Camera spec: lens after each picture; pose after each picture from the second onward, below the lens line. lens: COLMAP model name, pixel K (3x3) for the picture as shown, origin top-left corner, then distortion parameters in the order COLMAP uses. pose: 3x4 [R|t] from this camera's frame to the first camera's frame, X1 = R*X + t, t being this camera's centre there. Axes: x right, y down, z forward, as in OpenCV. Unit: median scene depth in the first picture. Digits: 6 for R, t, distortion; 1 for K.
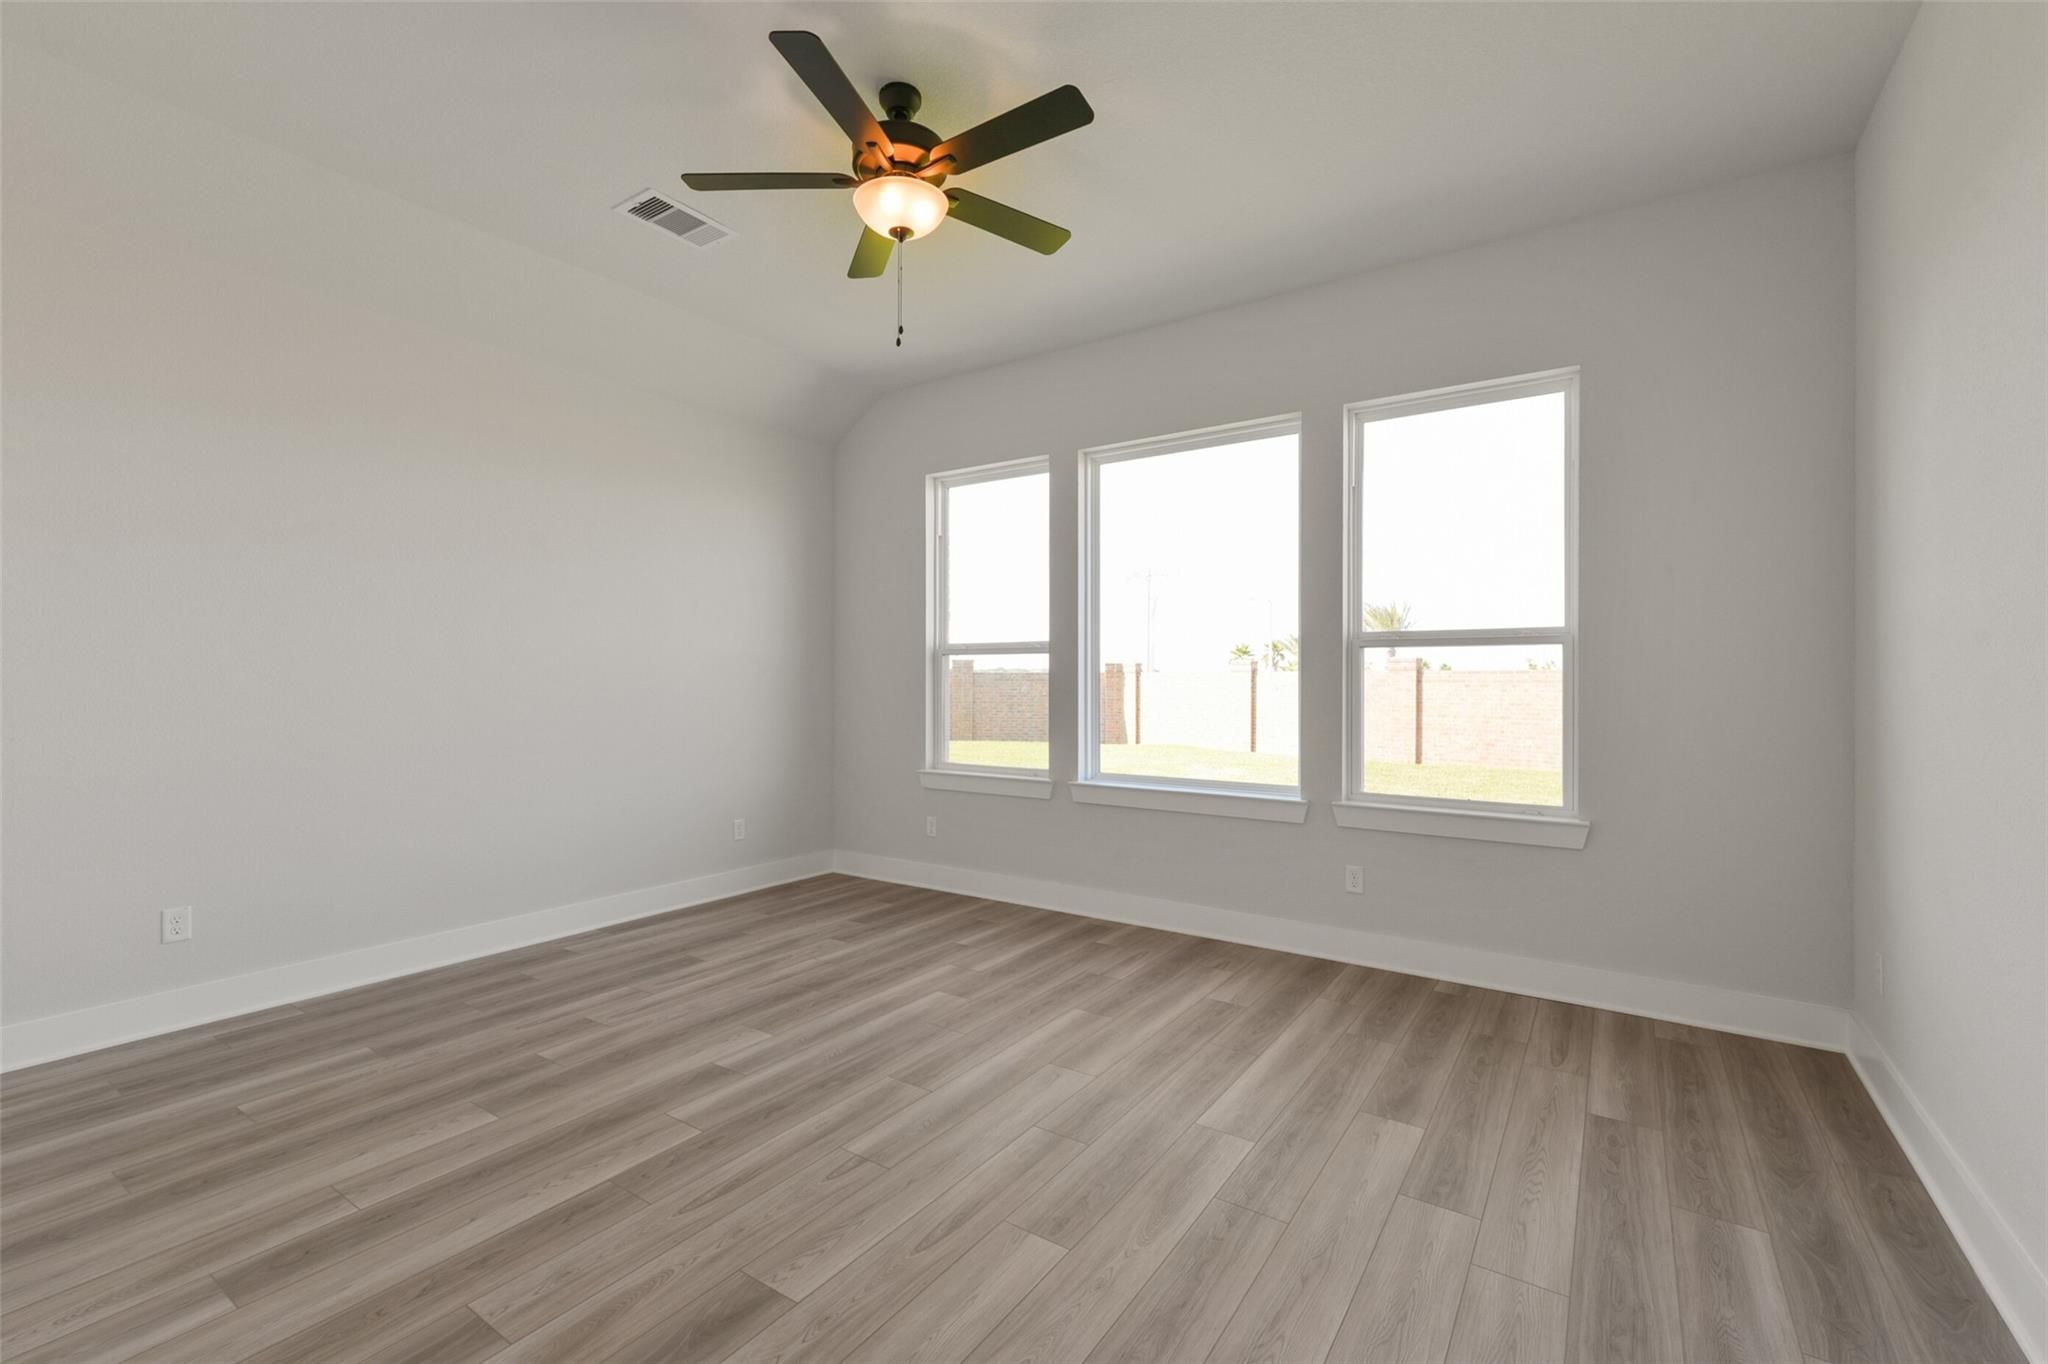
lens RADIAL K [[857.8, 0, 1023.1], [0, 857.8, 691.6], [0, 0, 1]] dist [0.006150, -0.000173]
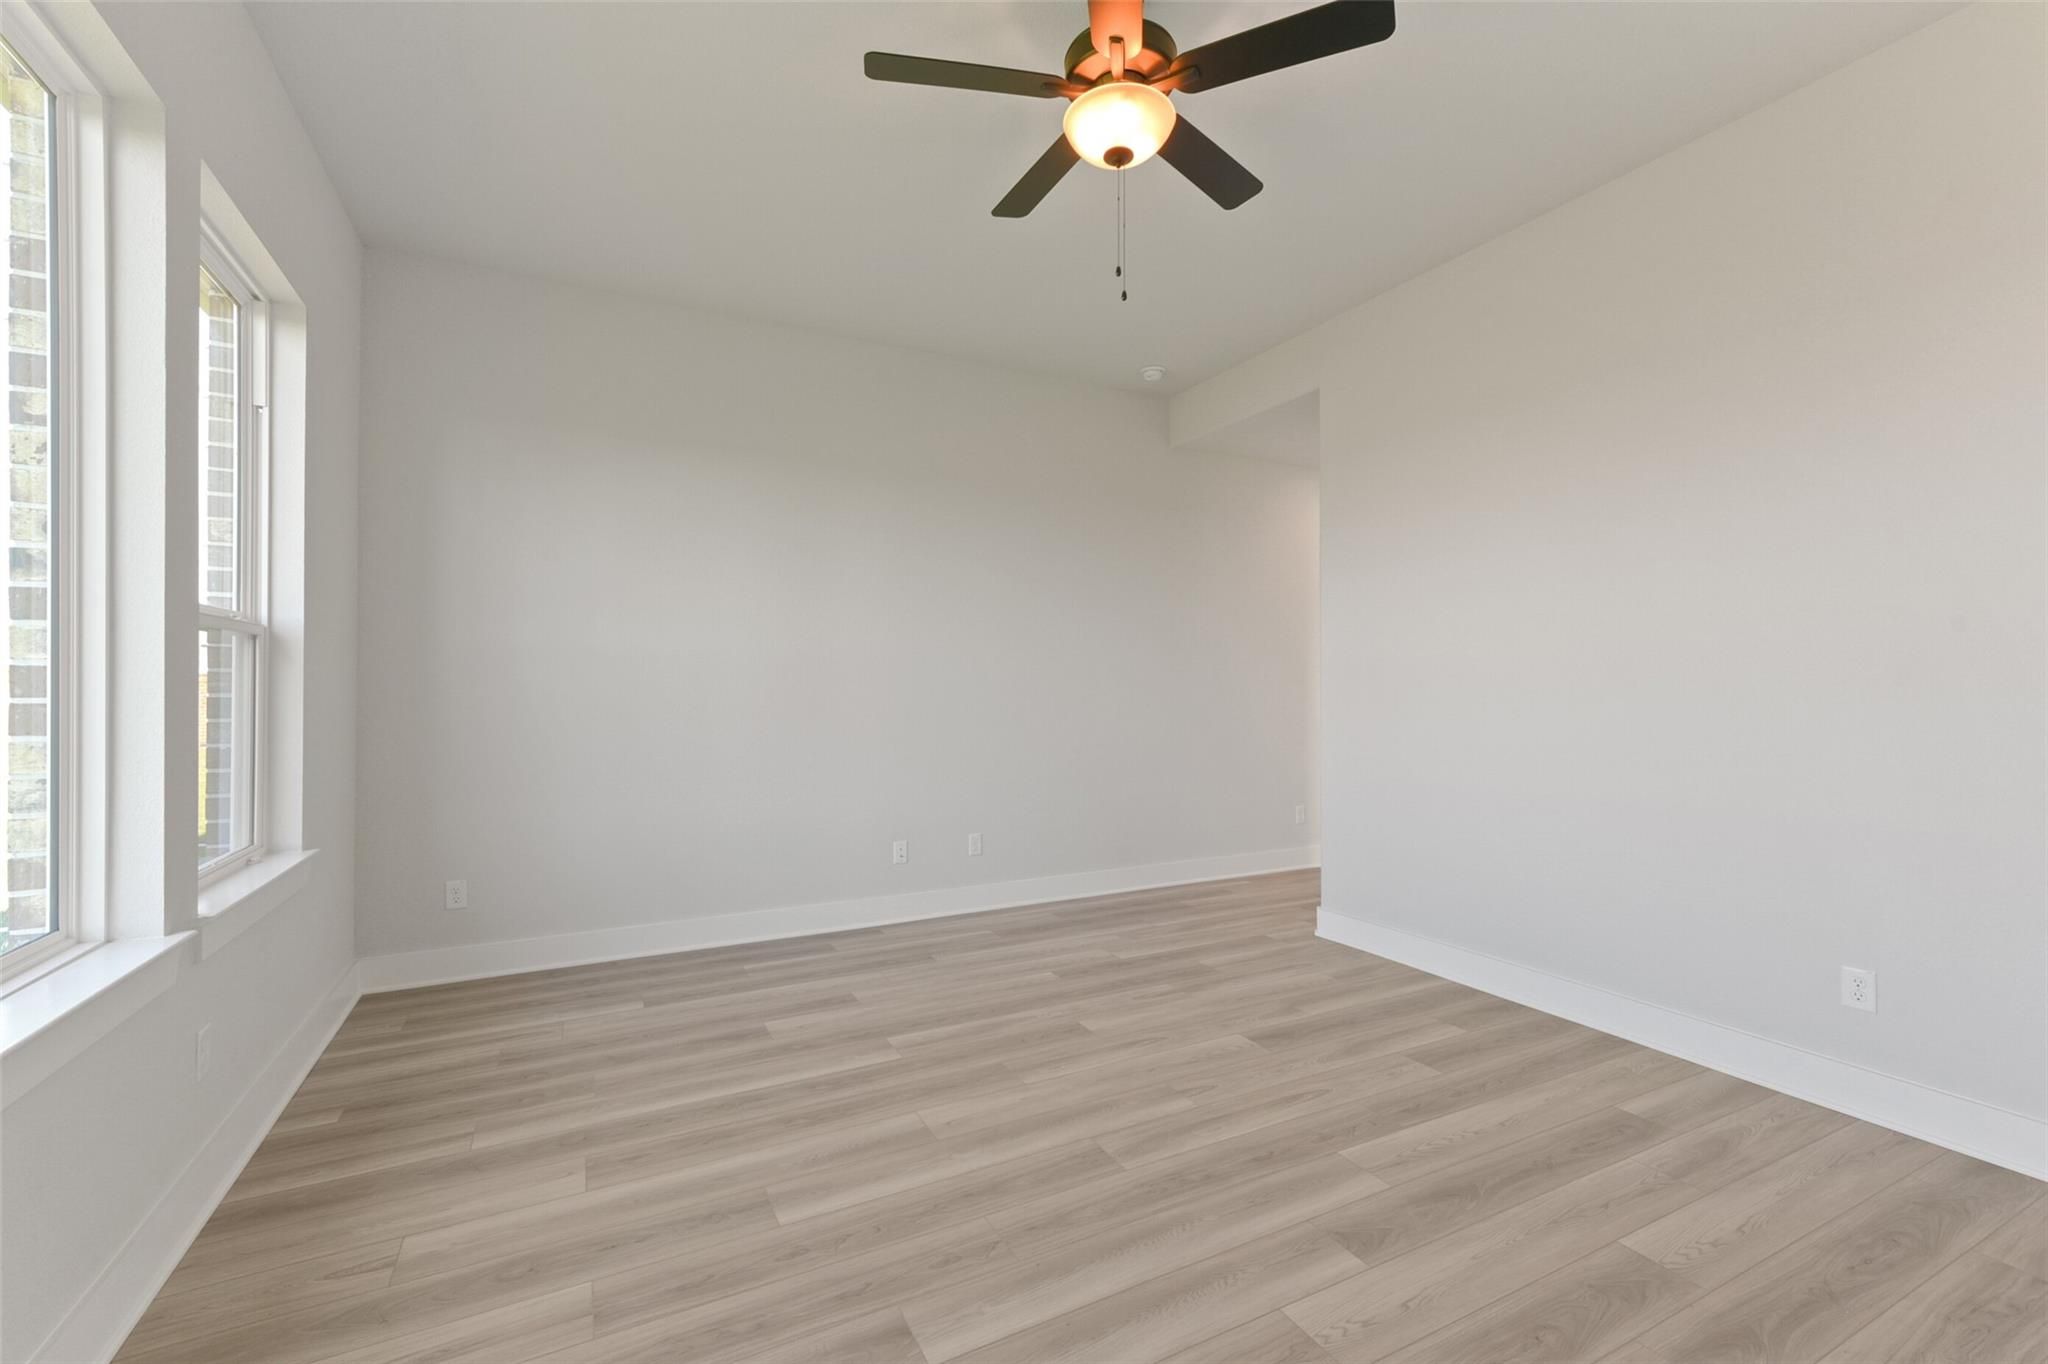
lens RADIAL K [[857.8, 0, 1023.1], [0, 857.8, 691.6], [0, 0, 1]] dist [0.006150, -0.000173]
pose [[-0.877375, -0.004460, 0.479785, -0.480456], [0.002829, 0.999891, 0.014469, -0.016804], [-0.479797, 0.014052, -0.877267, 1.837131]]
